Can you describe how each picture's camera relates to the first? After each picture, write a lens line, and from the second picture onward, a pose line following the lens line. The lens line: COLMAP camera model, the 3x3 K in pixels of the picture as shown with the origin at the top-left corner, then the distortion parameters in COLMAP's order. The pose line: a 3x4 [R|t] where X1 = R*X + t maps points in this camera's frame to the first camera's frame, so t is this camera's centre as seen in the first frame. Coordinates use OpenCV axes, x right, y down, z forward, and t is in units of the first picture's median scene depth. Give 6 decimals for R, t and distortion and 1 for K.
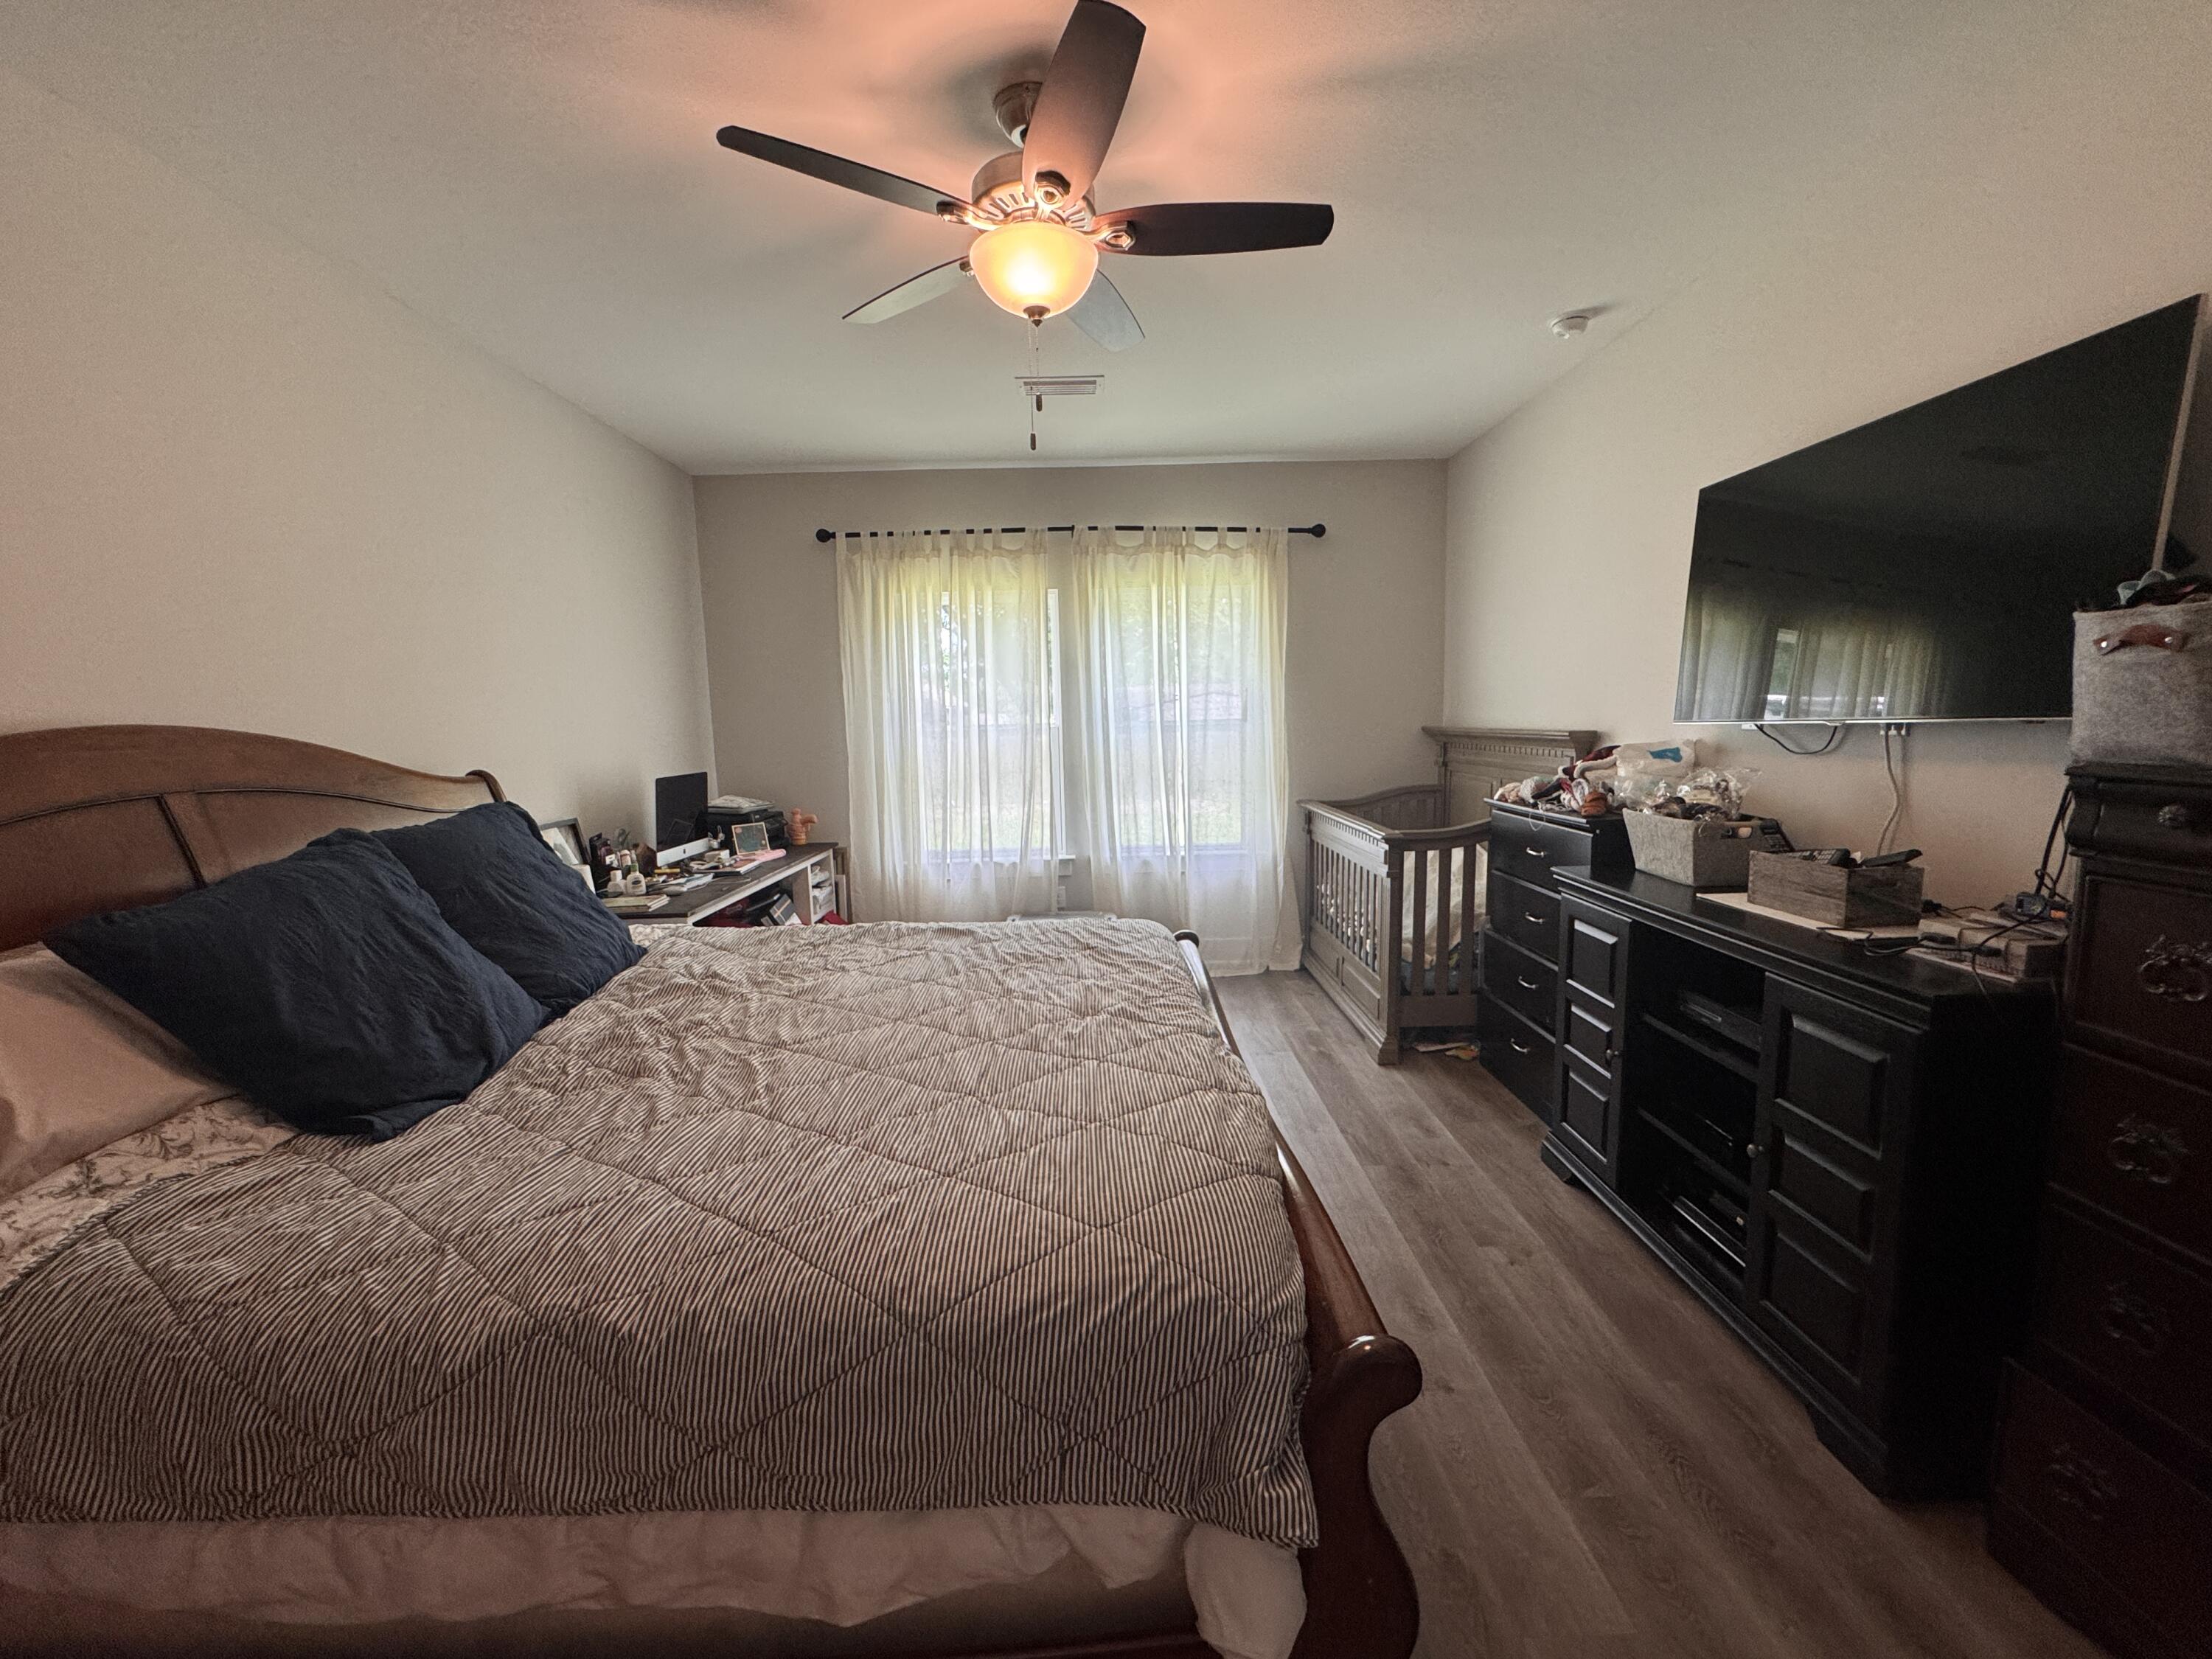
lens RADIAL K [[894.6, 0, 1102.1], [0, 894.6, 823.8], [0, 0, 1]] dist [-0.001413, 0.000309]
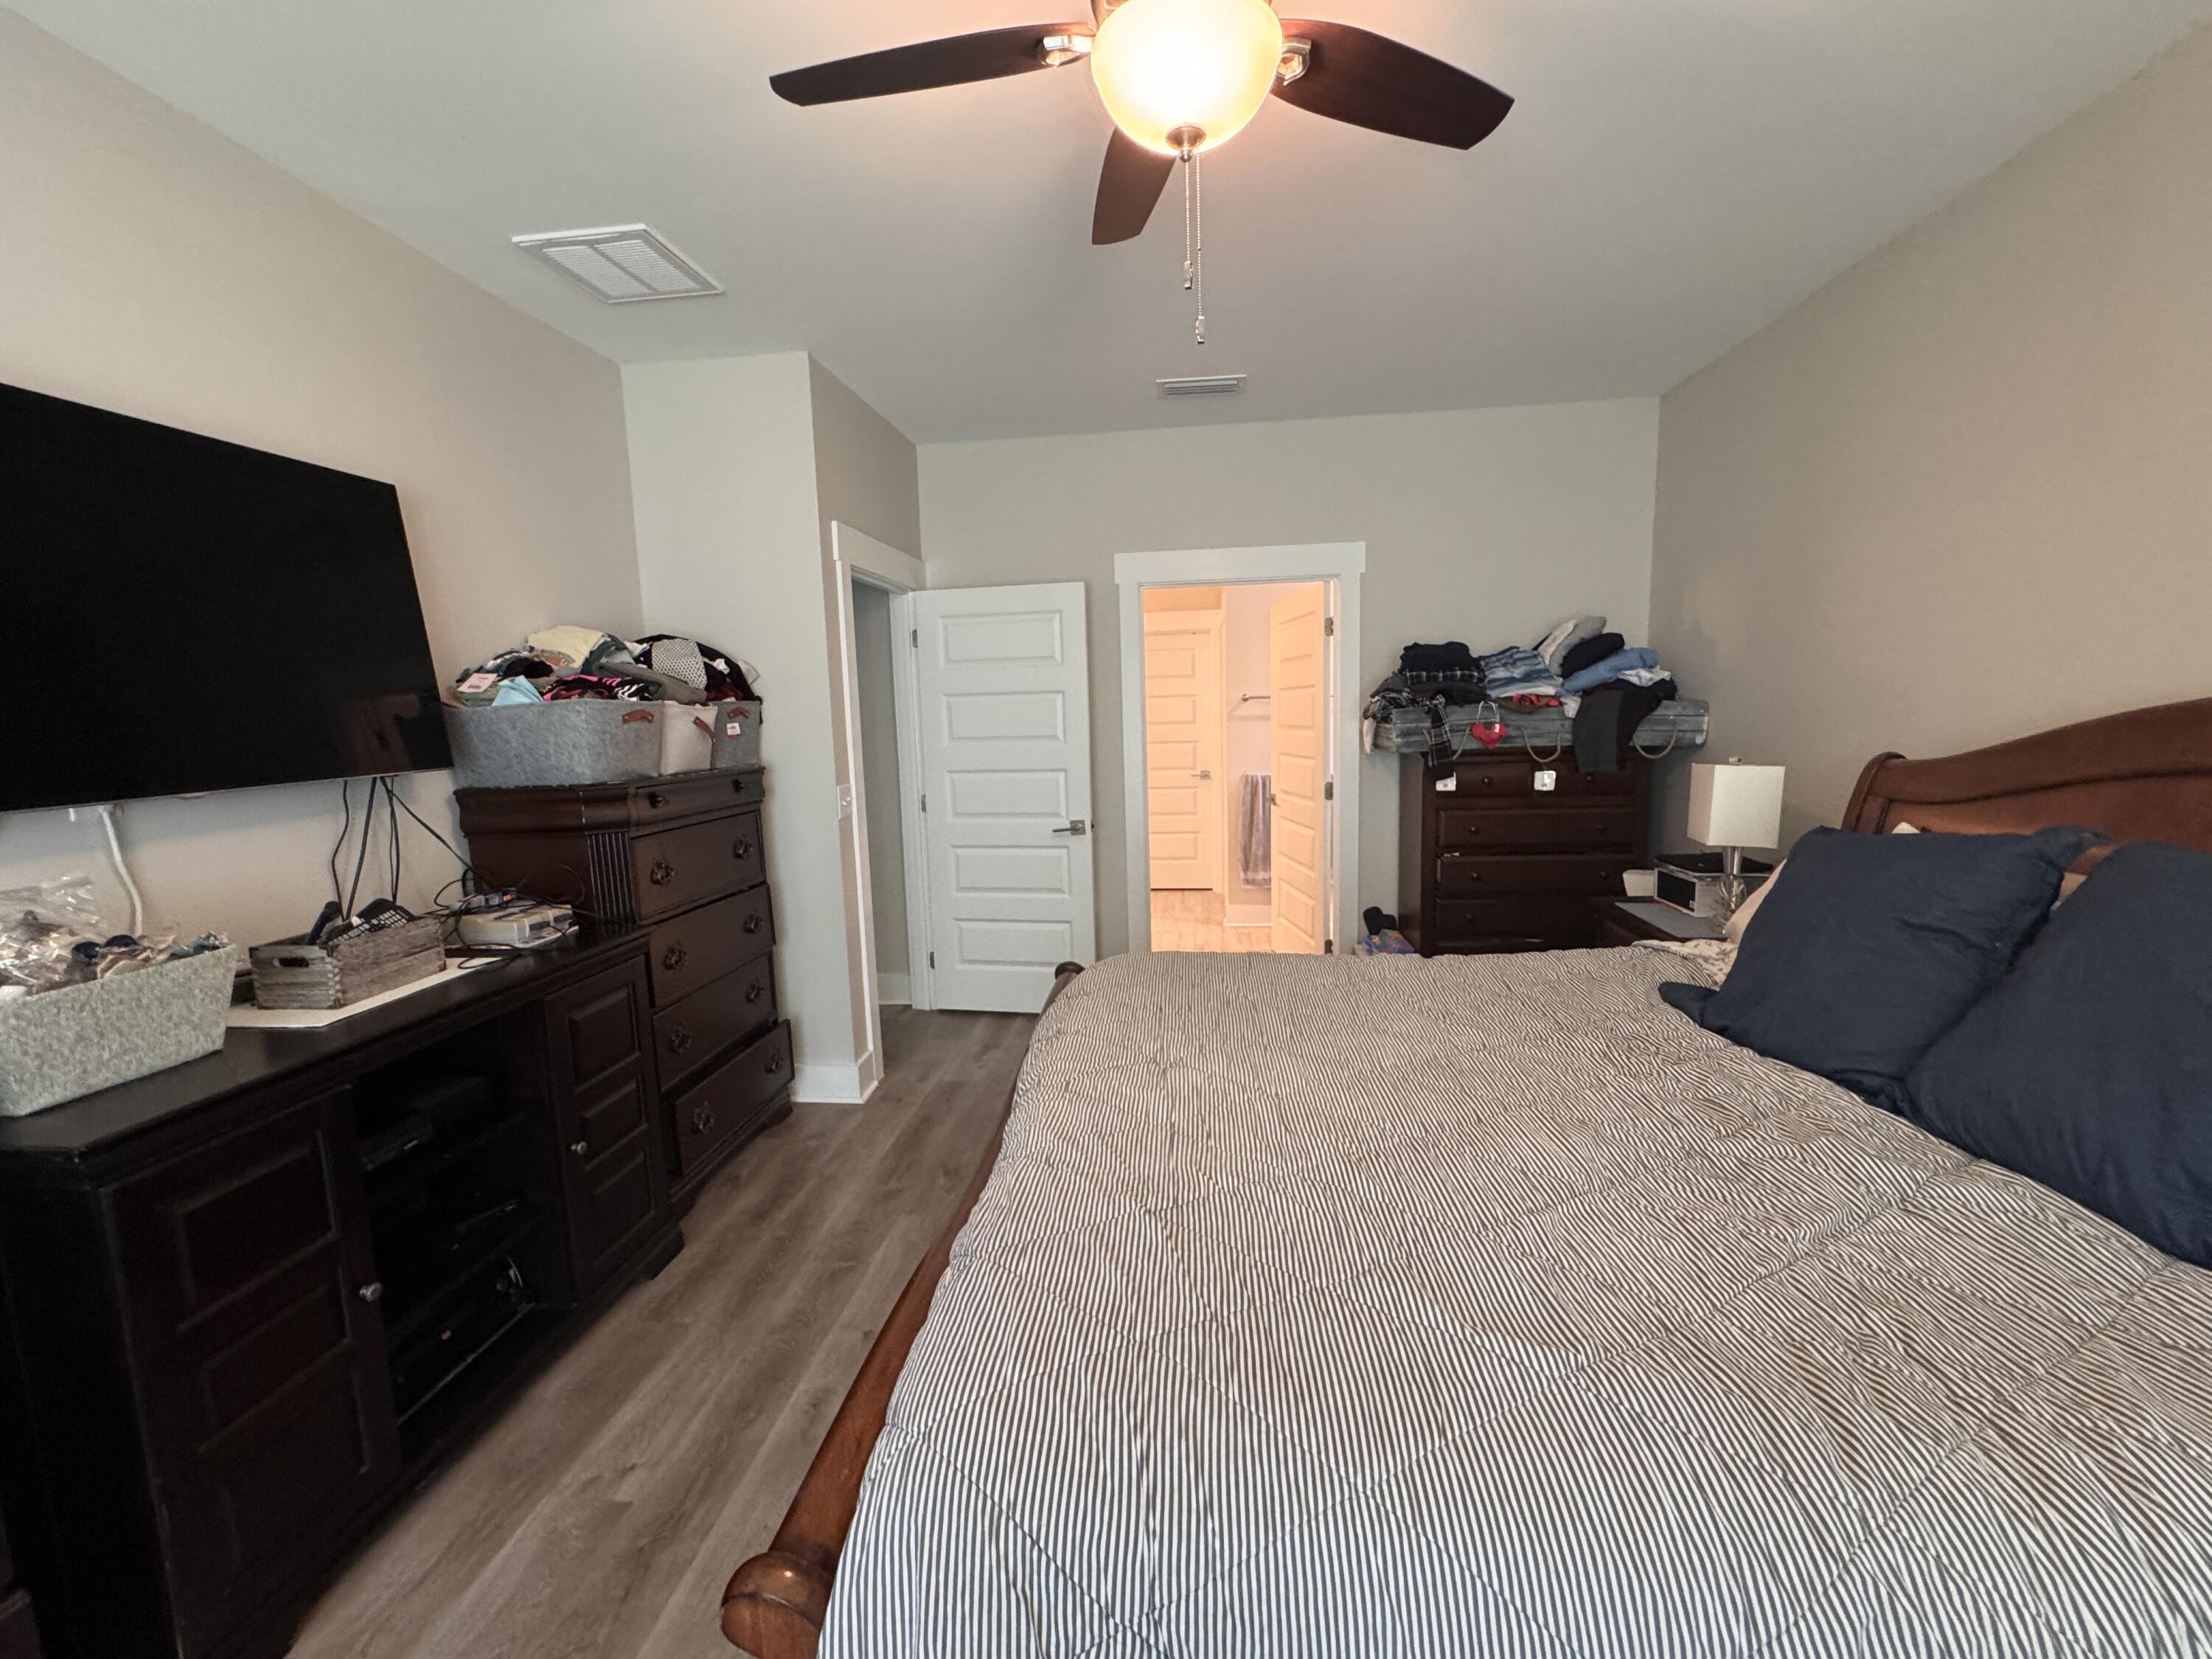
lens RADIAL K [[883.8, 0, 1097.8], [0, 883.8, 825.4], [0, 0, 1]] dist [-0.002524, -0.000097]
pose [[-0.991288, 0.025608, 0.129203, -0.037189], [0.056445, 0.968874, 0.241035, -0.141397], [-0.119009, 0.246228, -0.961878, 1.037441]]
